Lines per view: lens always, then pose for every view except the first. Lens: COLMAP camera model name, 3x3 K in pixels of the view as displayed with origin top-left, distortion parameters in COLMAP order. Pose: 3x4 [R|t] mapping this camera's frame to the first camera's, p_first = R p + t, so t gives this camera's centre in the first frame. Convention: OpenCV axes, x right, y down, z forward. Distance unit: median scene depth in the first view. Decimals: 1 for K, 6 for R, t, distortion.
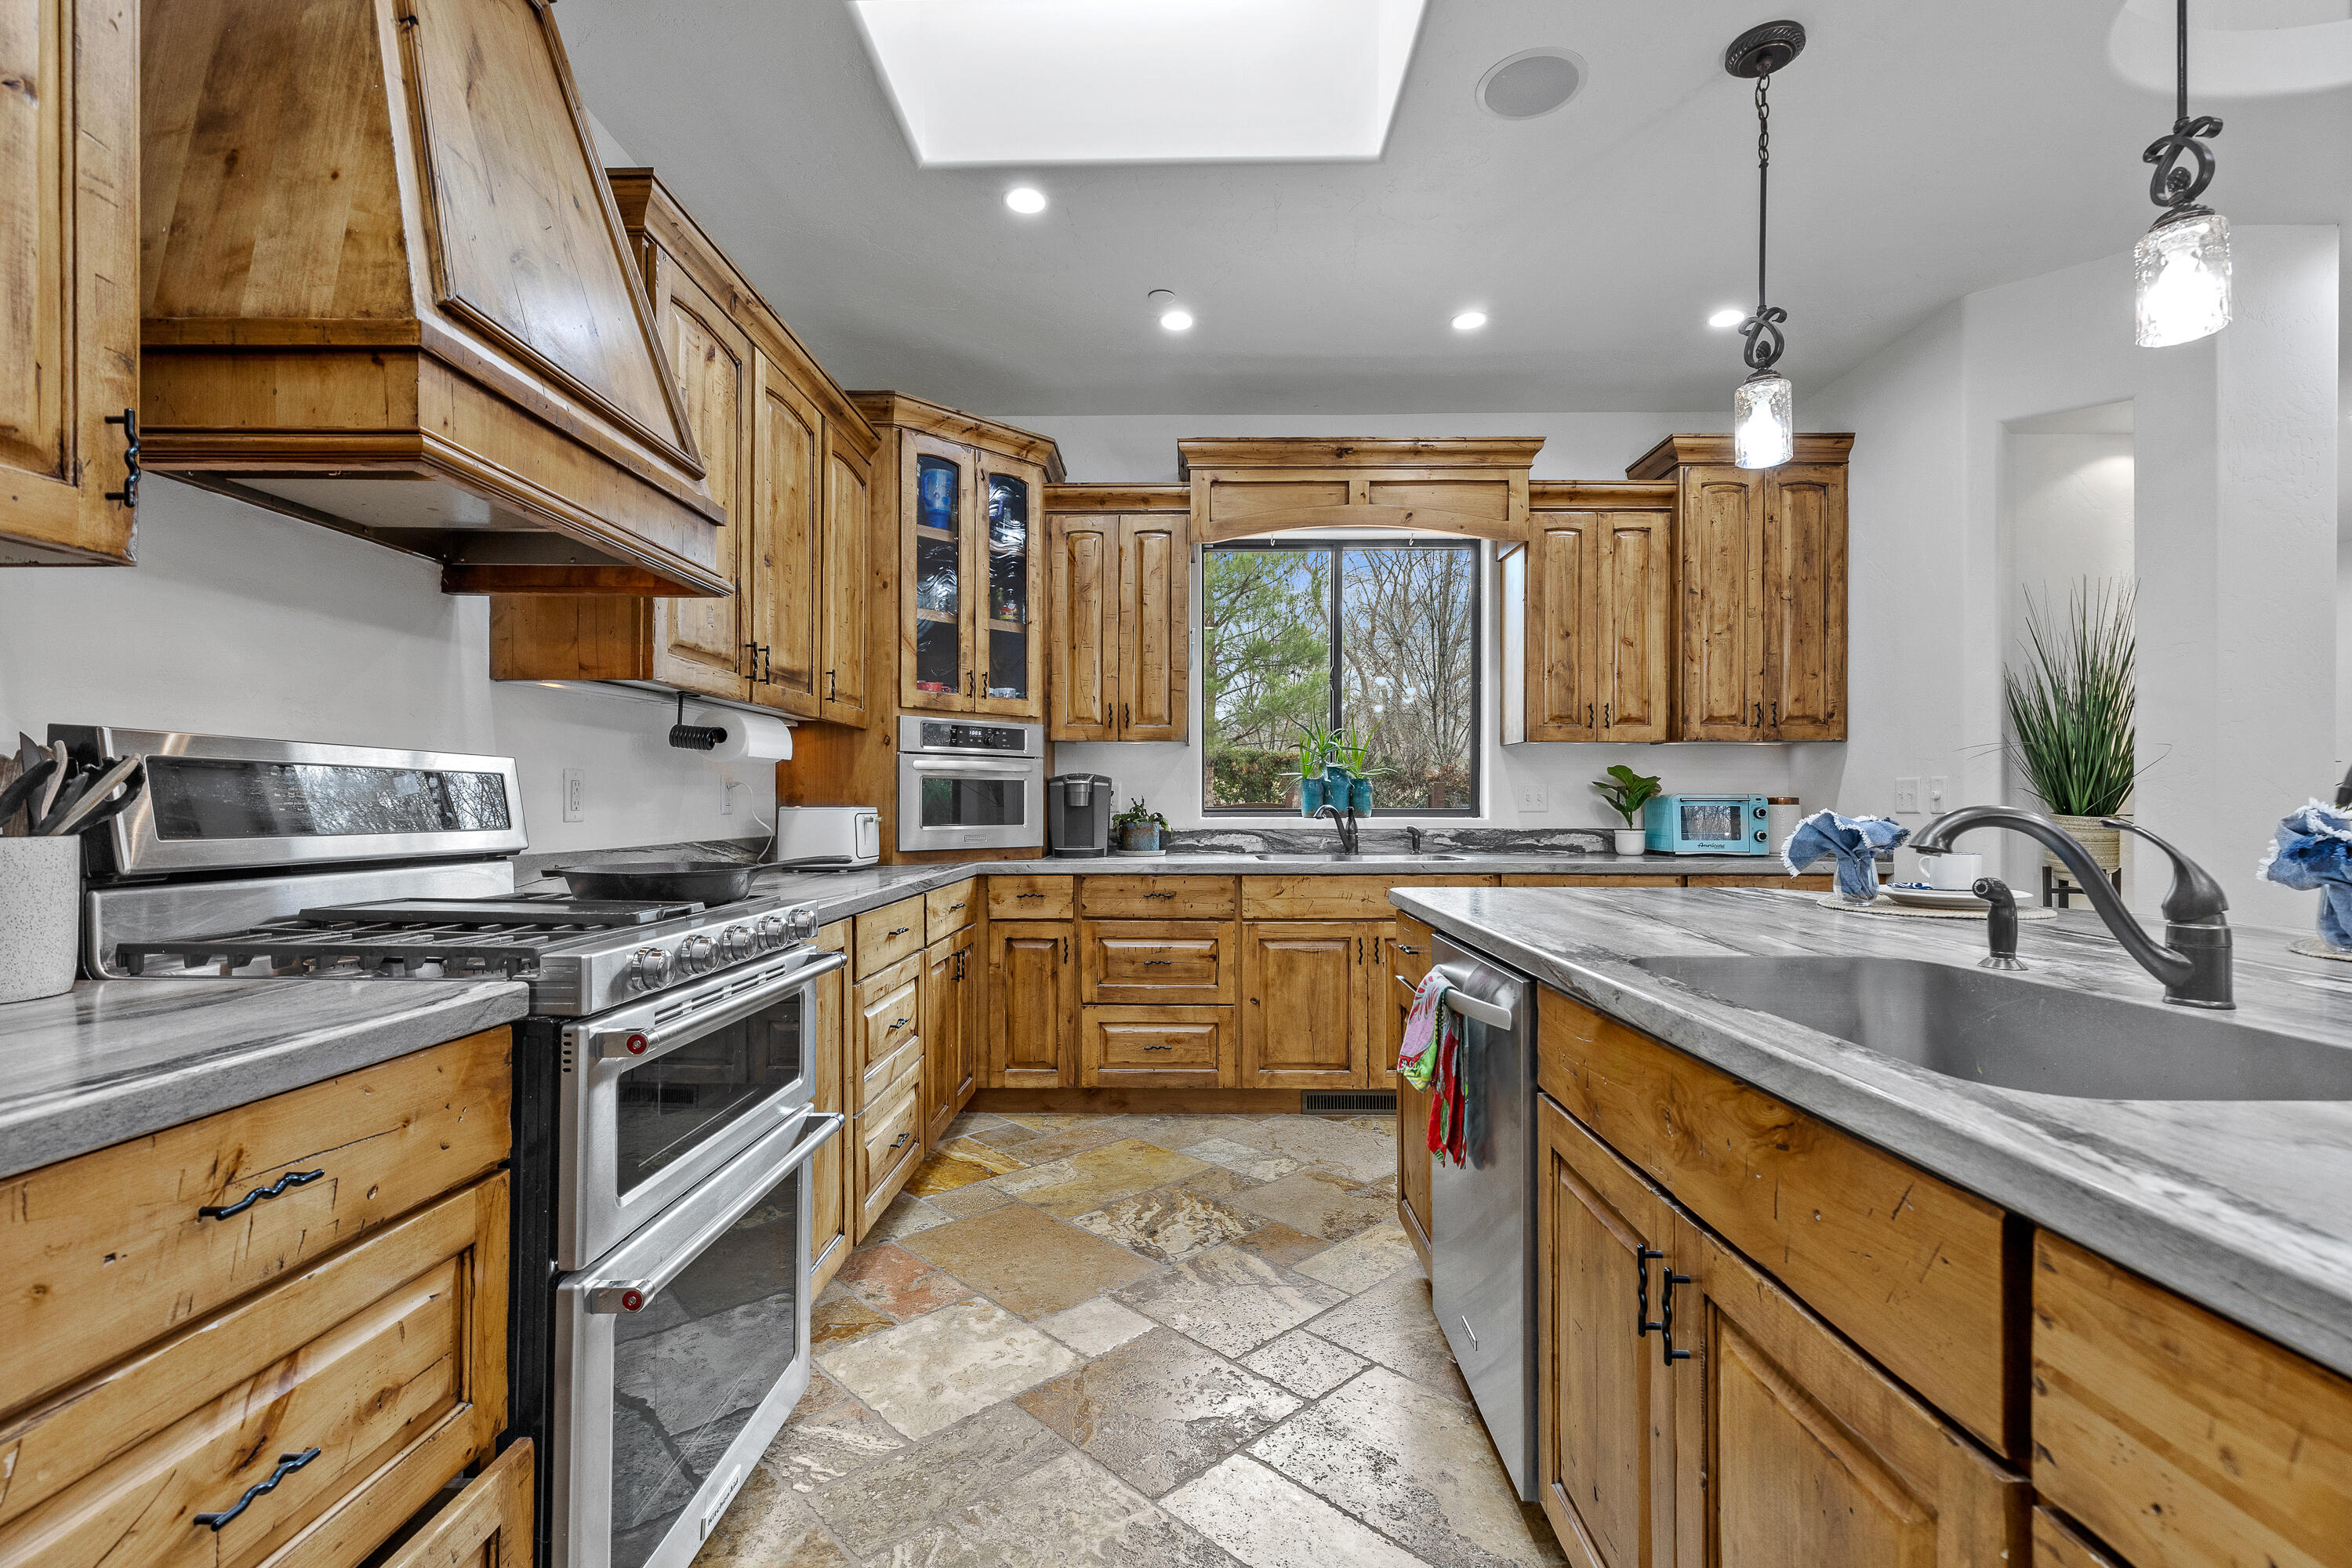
lens RADIAL K [[1054.0, 0, 1180.6], [0, 1054.0, 800.5], [0, 0, 1]] dist [0.006774, -0.000673]
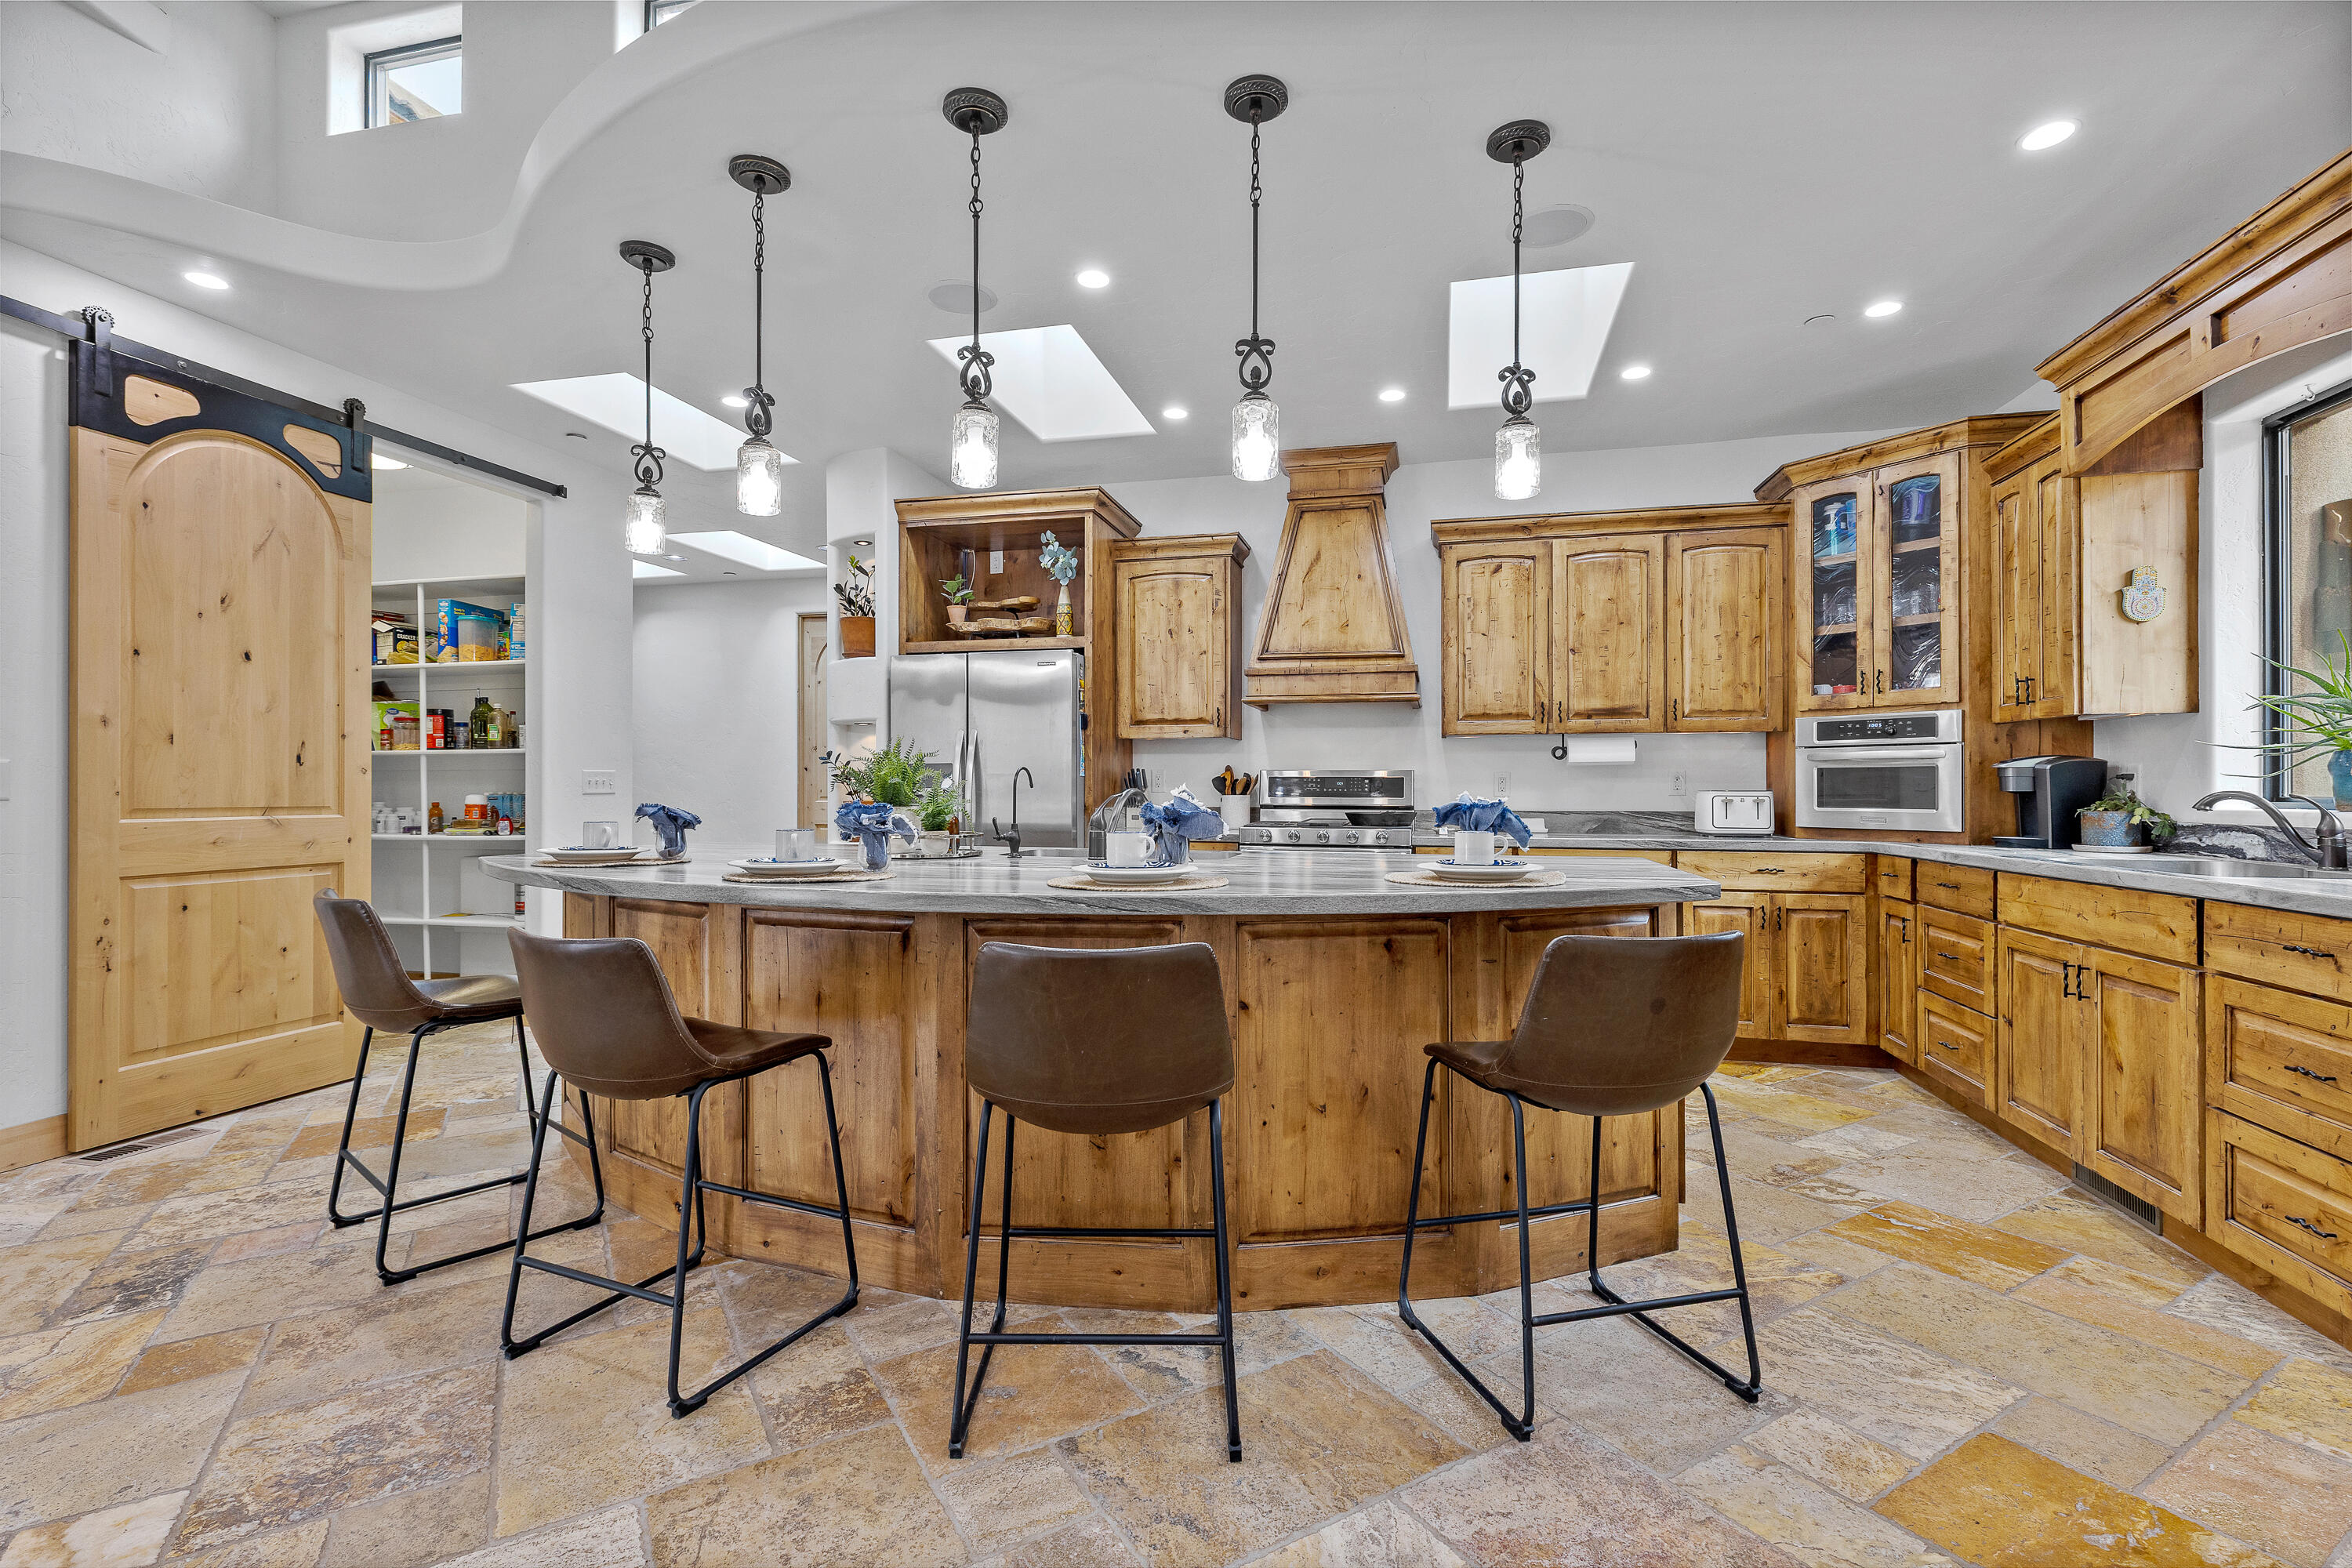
lens RADIAL K [[1054.0, 0, 1188.3], [0, 1054.0, 781.8], [0, 0, 1]] dist [0.006774, -0.000673]
pose [[-0.212251, -0.007166, -0.977189, 1.025923], [0.001312, 0.999970, -0.007618, 0.003248], [0.977214, -0.002899, -0.212236, 0.518396]]
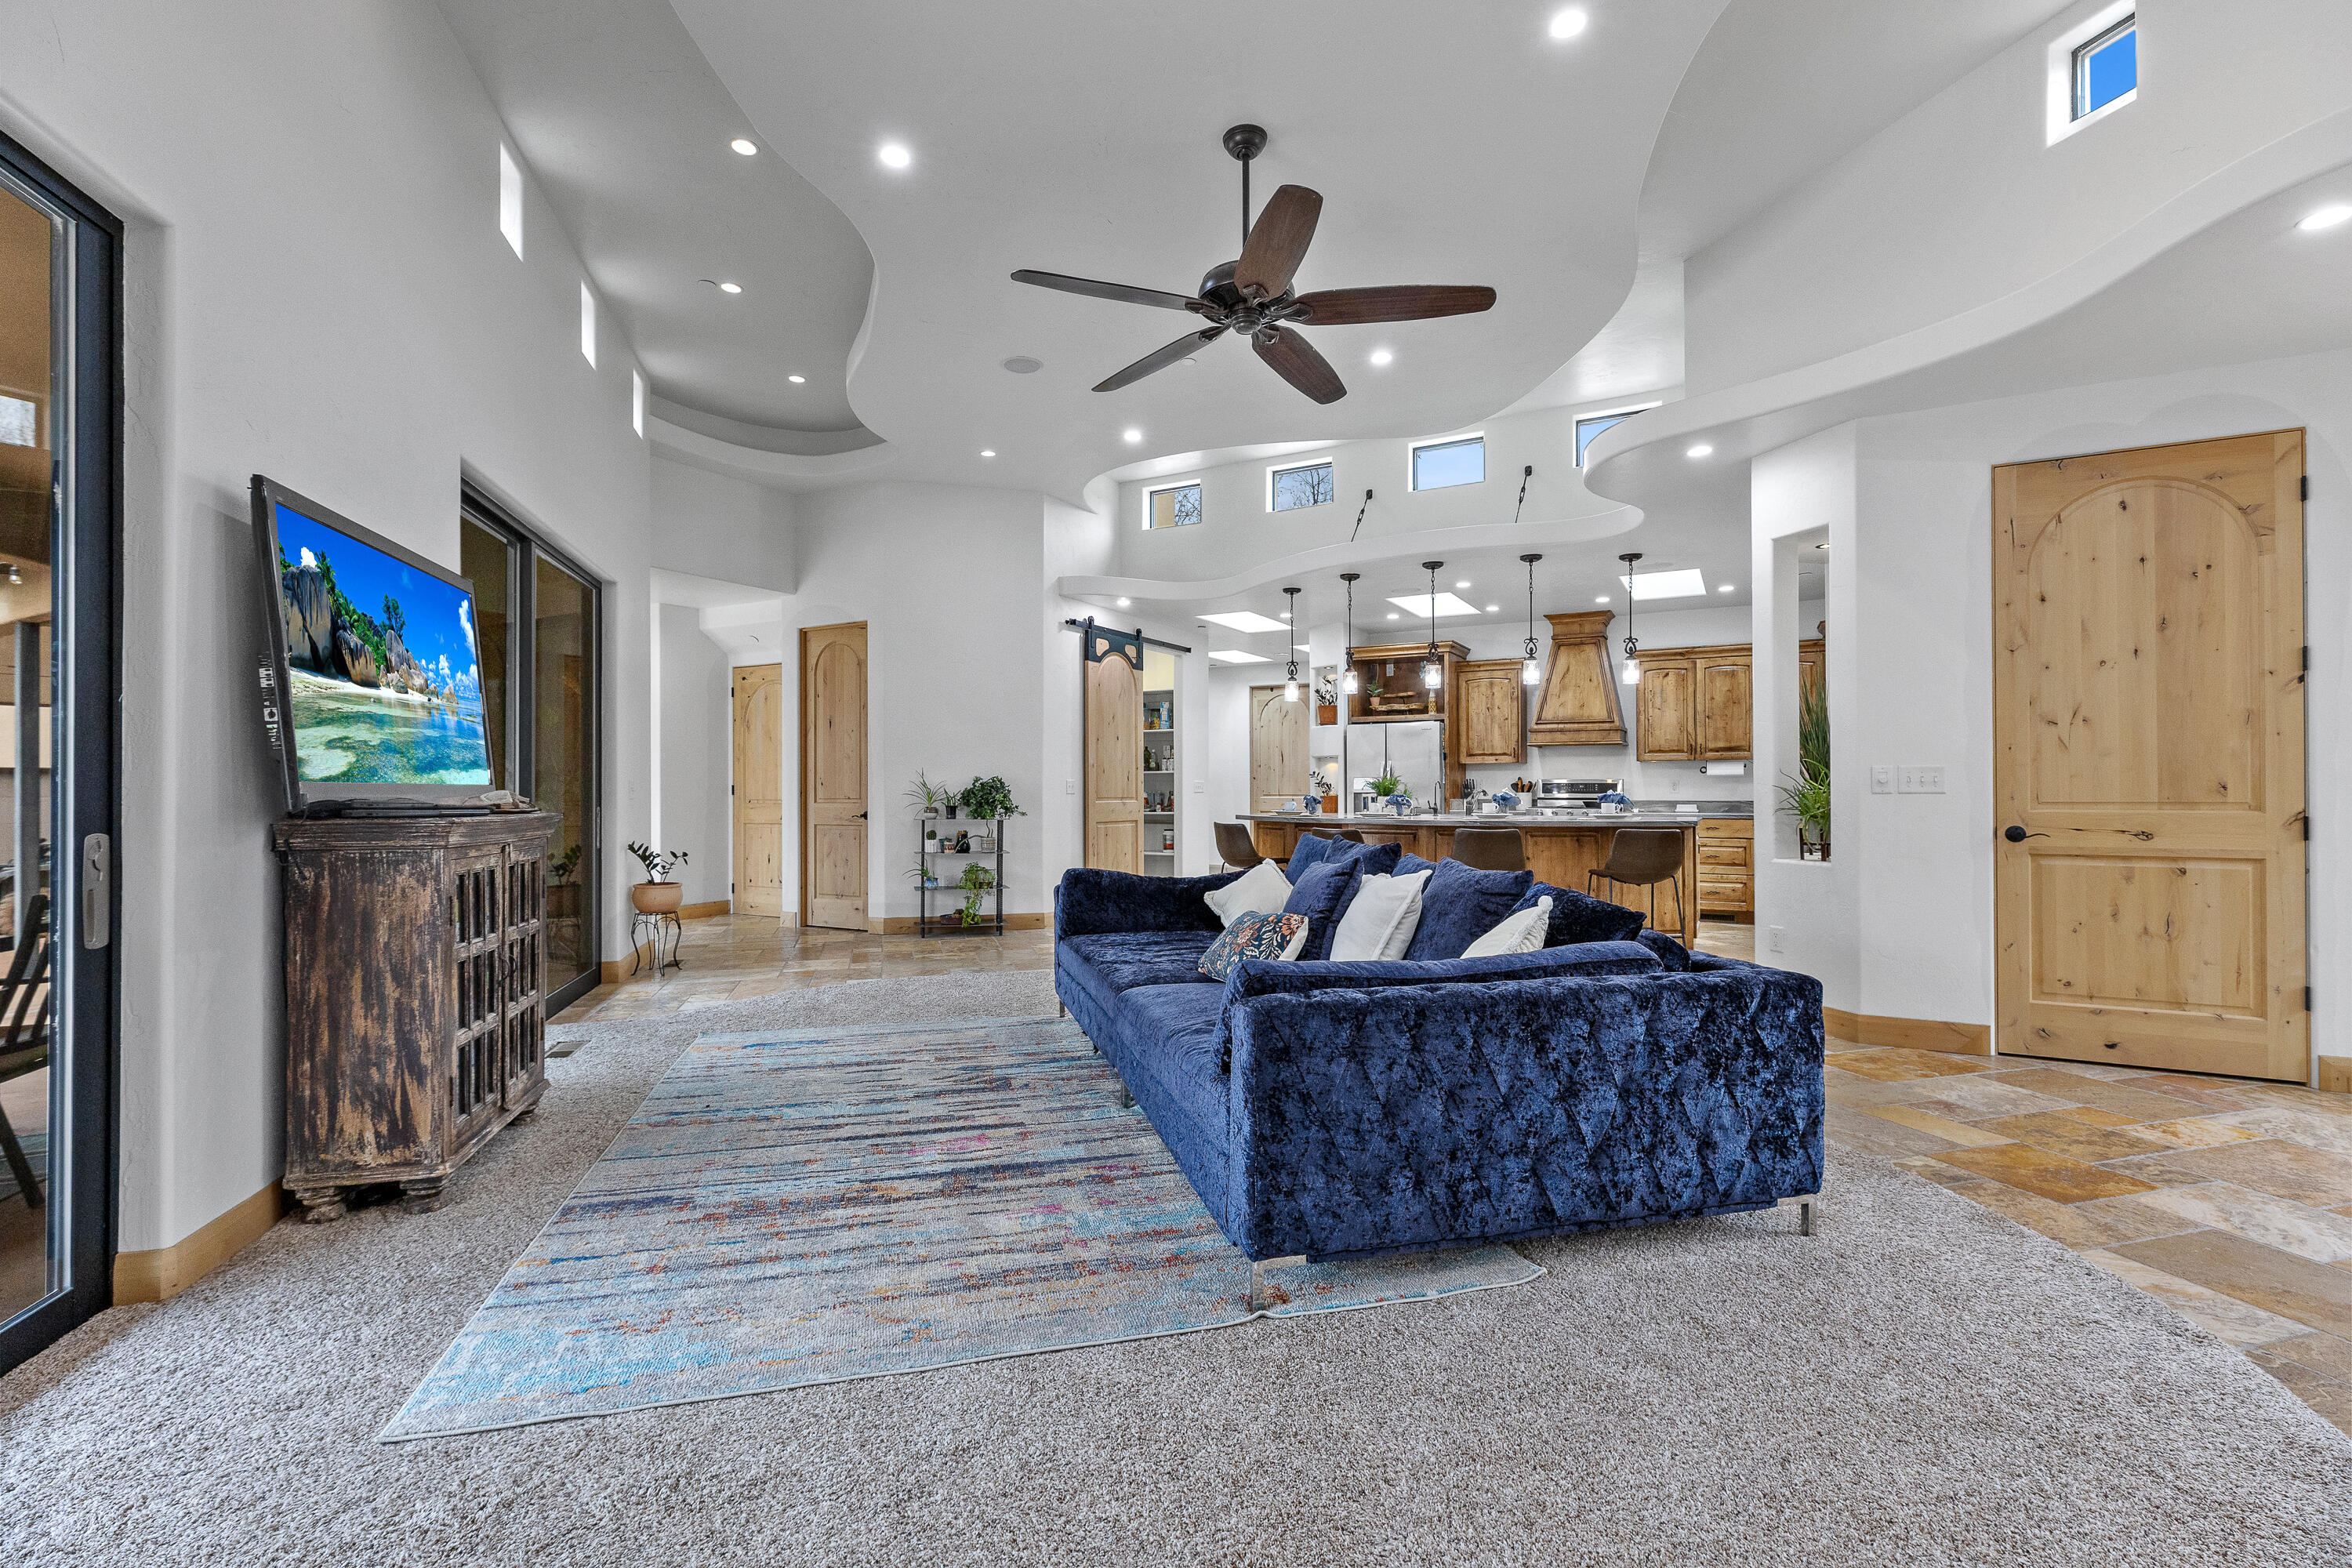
lens RADIAL K [[1054.0, 0, 1180.8], [0, 1054.0, 780.4], [0, 0, 1]] dist [0.006774, -0.000673]
pose [[-0.462739, -0.010765, -0.886429, 2.377065], [0.002947, 0.999902, -0.013681, 0.012530], [0.886490, -0.008943, -0.462662, 0.742216]]
